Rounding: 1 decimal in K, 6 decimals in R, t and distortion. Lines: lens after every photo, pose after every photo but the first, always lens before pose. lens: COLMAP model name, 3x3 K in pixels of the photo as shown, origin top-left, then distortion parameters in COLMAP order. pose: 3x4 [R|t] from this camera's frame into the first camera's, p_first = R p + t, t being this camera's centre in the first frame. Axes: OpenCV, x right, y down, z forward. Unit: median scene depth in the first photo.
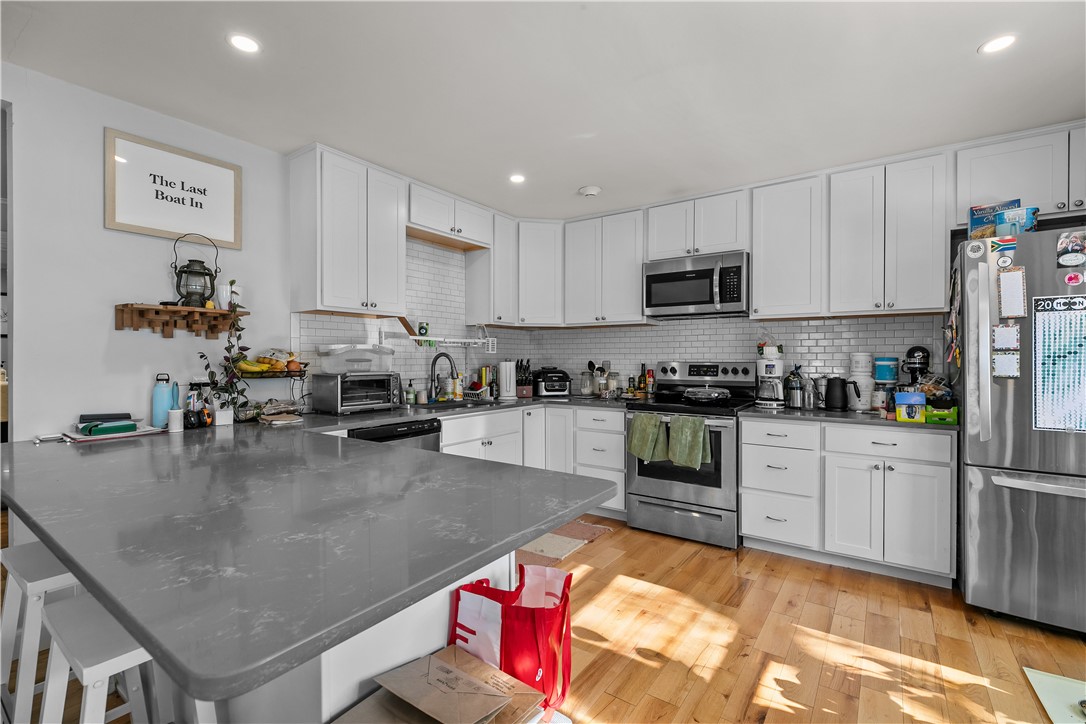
lens RADIAL K [[495.4, 0, 543.1], [0, 495.4, 359.0], [0, 0, 1]] dist [0.010136, -0.004615]
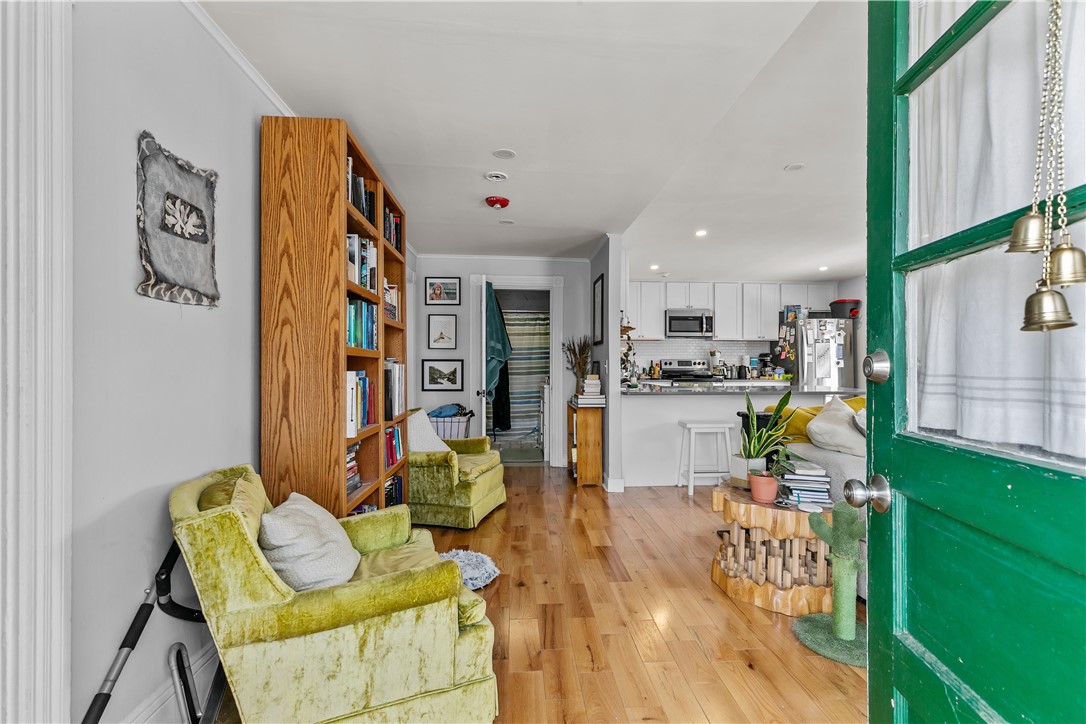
lens RADIAL K [[495.4, 0, 544.3], [0, 495.4, 361.0], [0, 0, 1]] dist [0.010136, -0.004615]
pose [[0.776203, 0.004379, 0.630468, -1.618793], [0.001497, 0.999960, -0.008789, 0.033658], [-0.630481, 0.007766, 0.776166, -0.275085]]
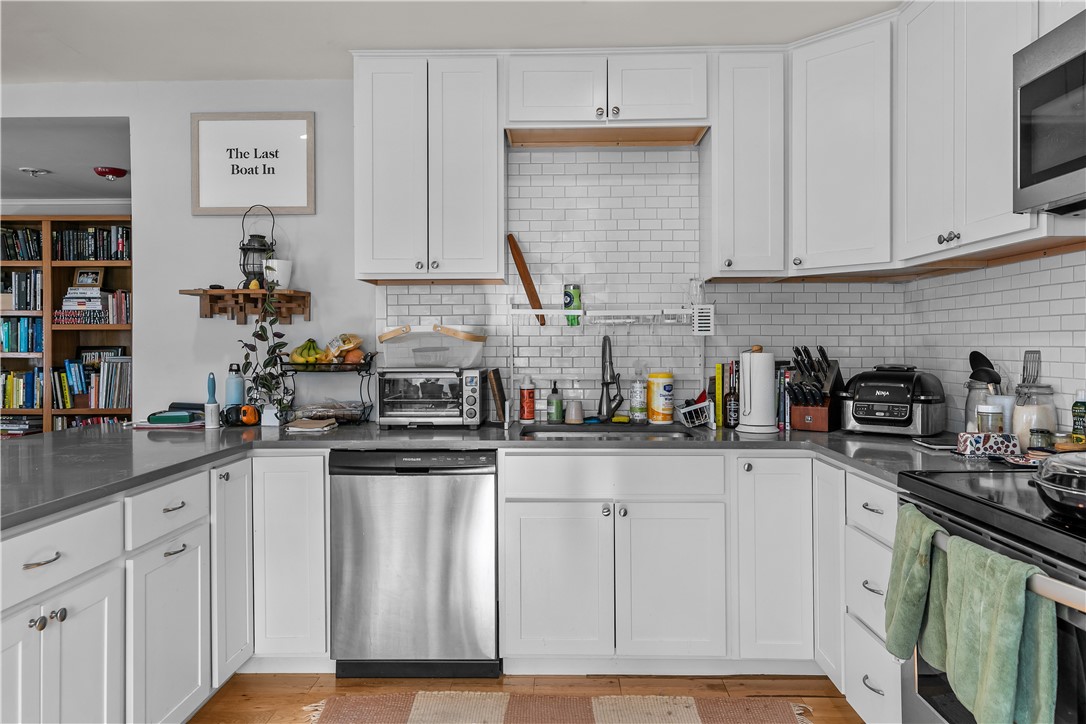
lens RADIAL K [[727.6, 0, 539.3], [0, 727.6, 345.9], [0, 0, 1]] dist [0.023704, -0.006704]
pose [[0.546943, -0.000733, -0.837170, 0.485224], [0.000752, 1.000000, -0.000384, -0.001220], [0.837169, -0.000420, 0.546943, 0.527197]]
